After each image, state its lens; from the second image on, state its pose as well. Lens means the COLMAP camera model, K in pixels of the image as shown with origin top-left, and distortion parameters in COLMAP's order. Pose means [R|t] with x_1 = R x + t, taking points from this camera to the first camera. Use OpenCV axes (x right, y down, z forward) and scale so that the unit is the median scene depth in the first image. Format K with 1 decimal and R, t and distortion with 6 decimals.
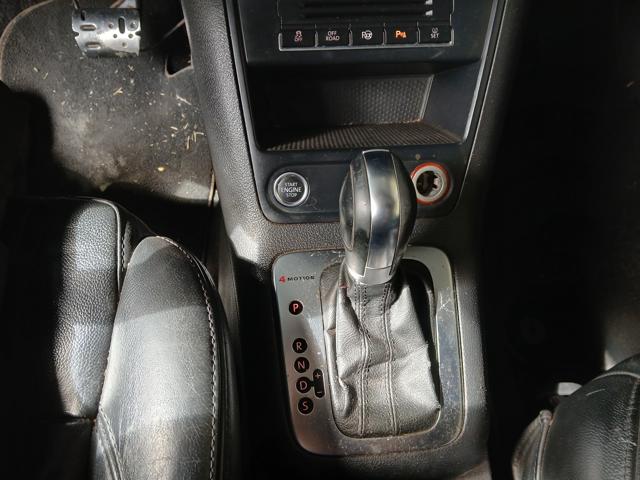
lens RADIAL K [[505.1, 0, 329.9], [0, 505.1, 233.5], [0, 0, 1]] dist [0.018611, -0.061420]
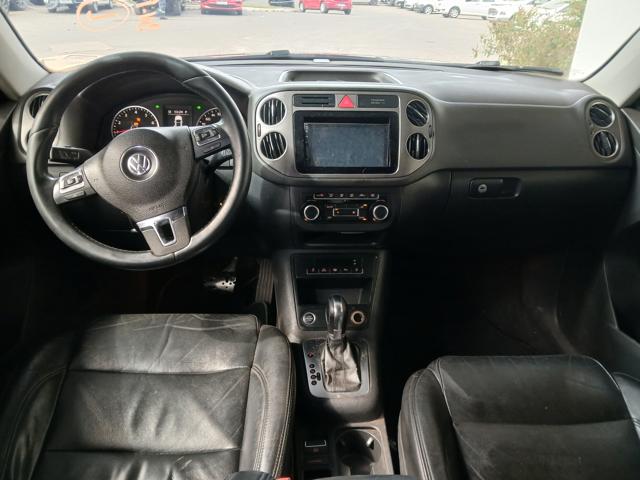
lens RADIAL K [[505.1, 0, 317.1], [0, 505.1, 243.6], [0, 0, 1]] dist [0.018611, -0.061420]
pose [[0.999874, 0.001943, -0.015737, 0.011559], [-0.009723, 0.859117, -0.511686, 1.002361], [0.012526, 0.511775, 0.859028, -1.660507]]
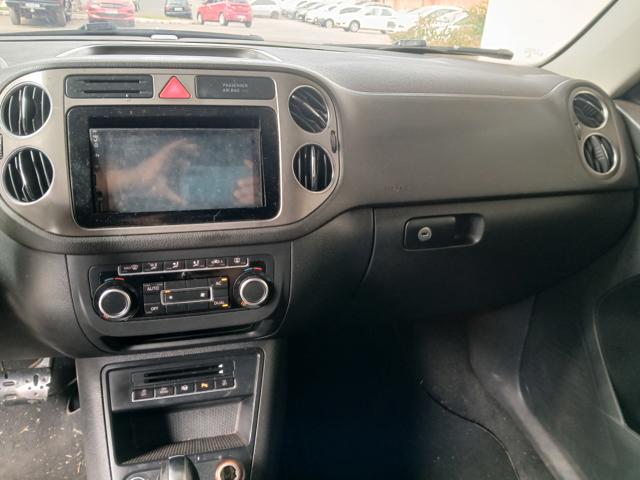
lens RADIAL K [[505.1, 0, 322.3], [0, 505.1, 243.5], [0, 0, 1]] dist [0.018611, -0.061420]
pose [[0.985701, -0.055642, 0.159049, 0.276357], [0.132028, 0.841523, -0.523840, 0.162712], [-0.104696, 0.537348, 0.836837, -0.753804]]
